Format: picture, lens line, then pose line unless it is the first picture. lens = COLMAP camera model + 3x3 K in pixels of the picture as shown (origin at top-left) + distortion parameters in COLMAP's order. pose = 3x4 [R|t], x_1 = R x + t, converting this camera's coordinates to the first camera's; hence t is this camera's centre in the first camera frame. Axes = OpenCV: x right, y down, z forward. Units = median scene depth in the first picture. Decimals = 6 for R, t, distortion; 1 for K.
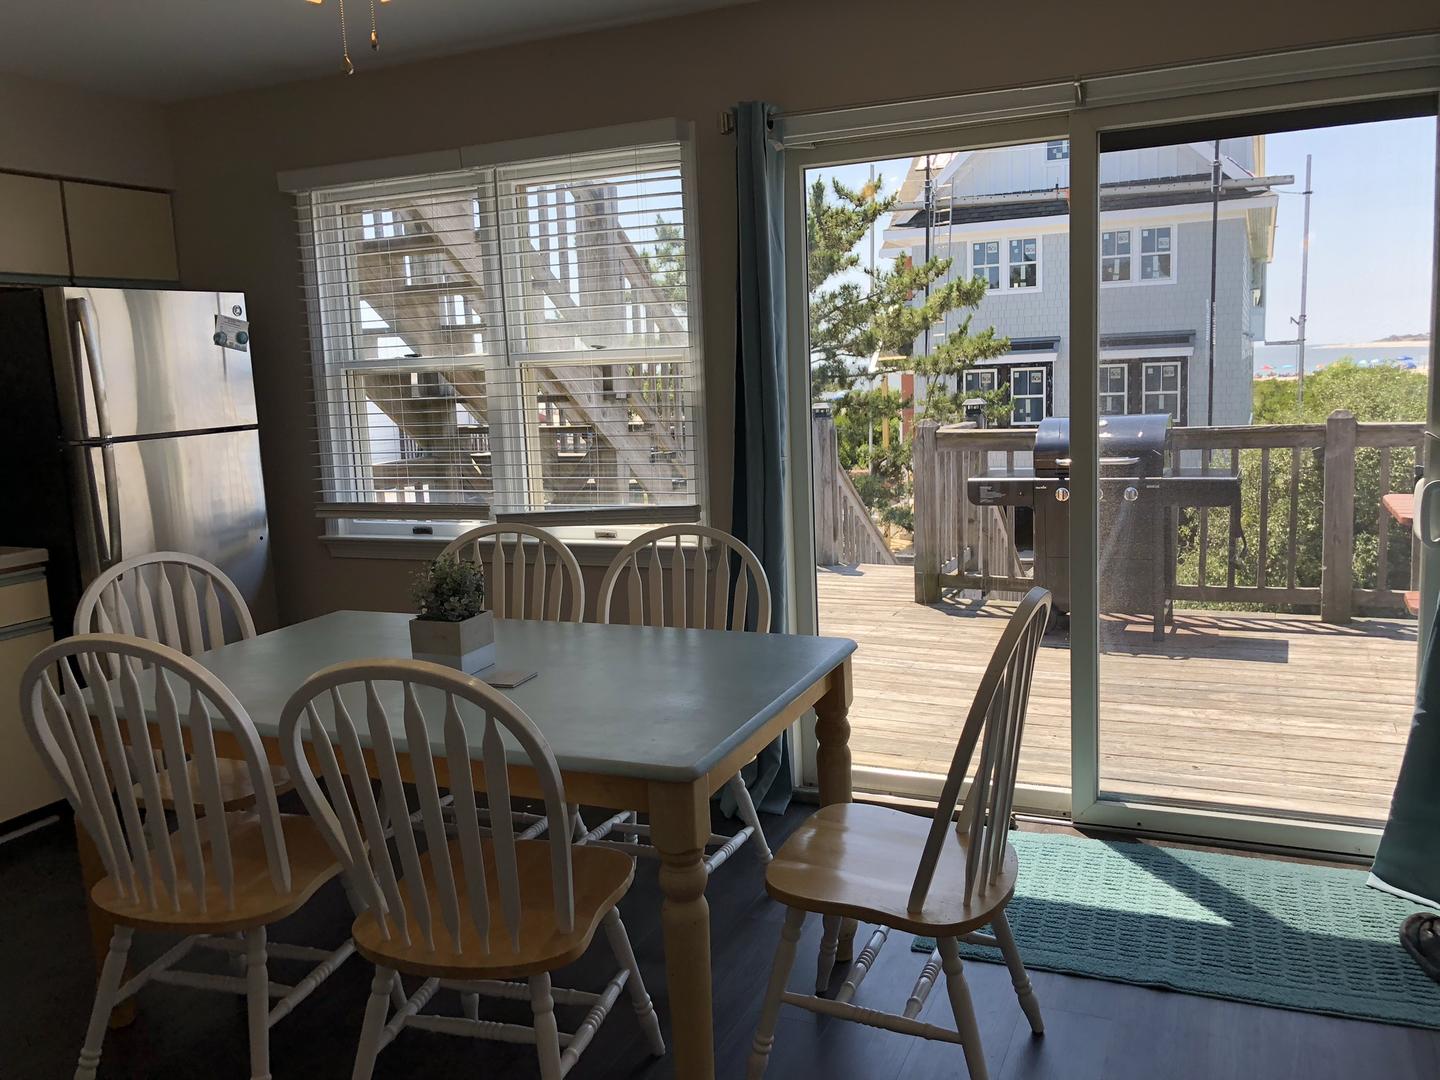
lens RADIAL K [[1174.4, 0, 719.1], [0, 1174.4, 521.9], [0, 0, 1]] dist [0.004868, 0.008728]
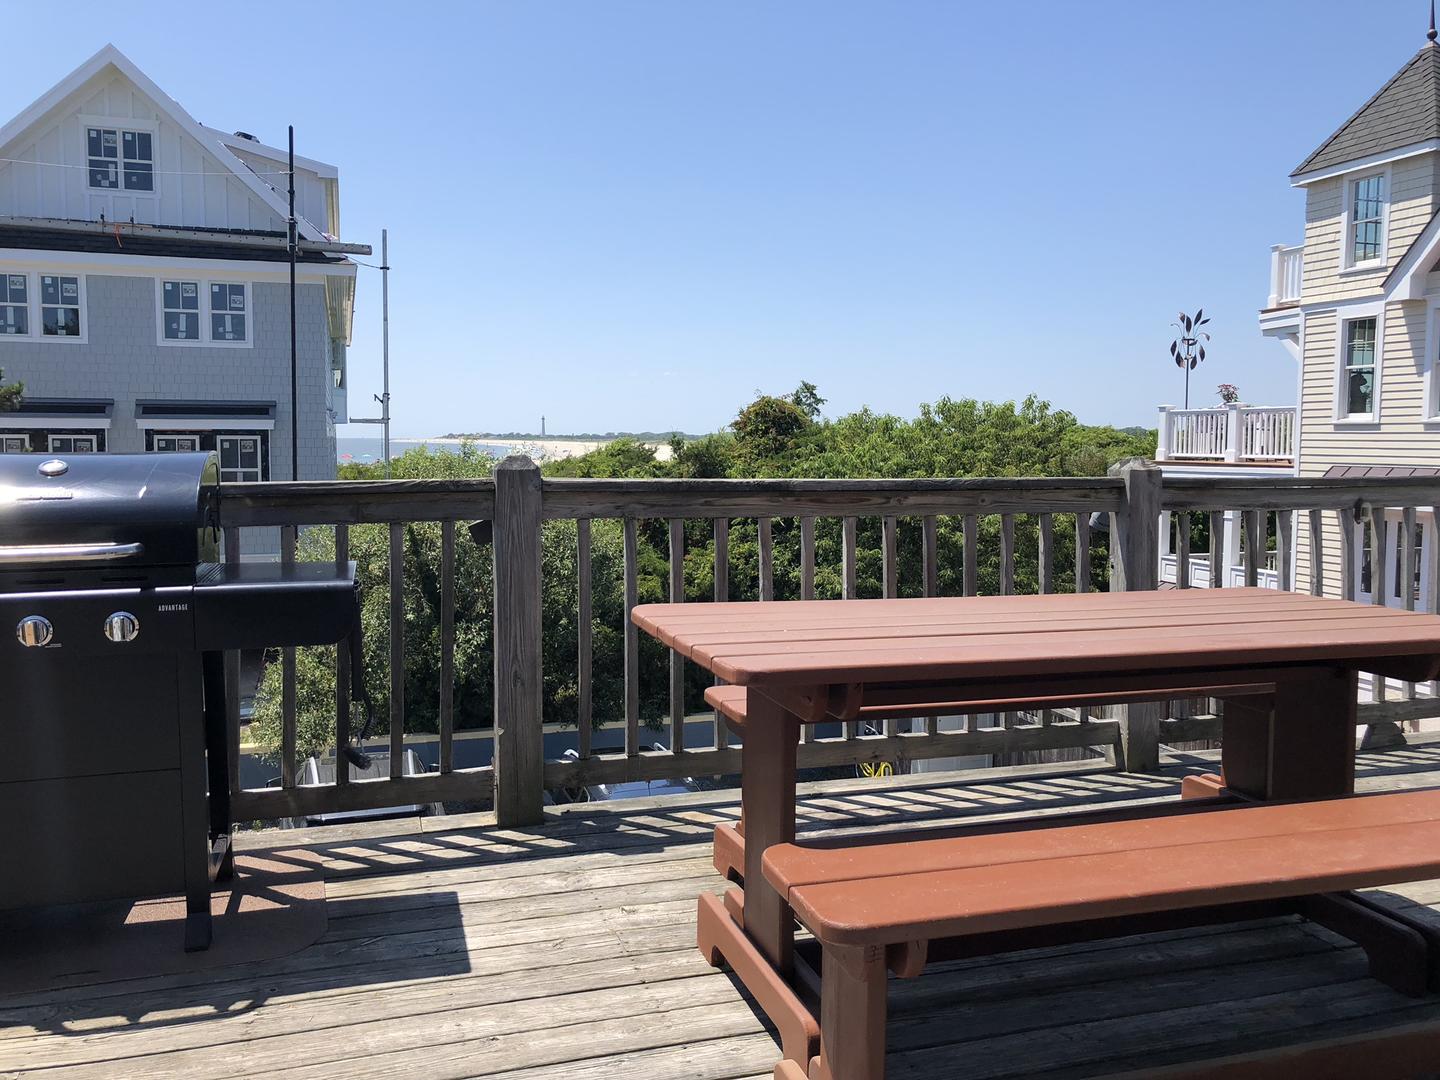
lens RADIAL K [[1174.4, 0, 719.1], [0, 1174.4, 521.9], [0, 0, 1]] dist [0.004868, 0.008728]
pose [[0.738472, -0.004606, 0.674268, 0.050873], [0.053675, 0.997205, -0.051975, -0.006521], [-0.672144, 0.074573, 0.736655, 0.121630]]
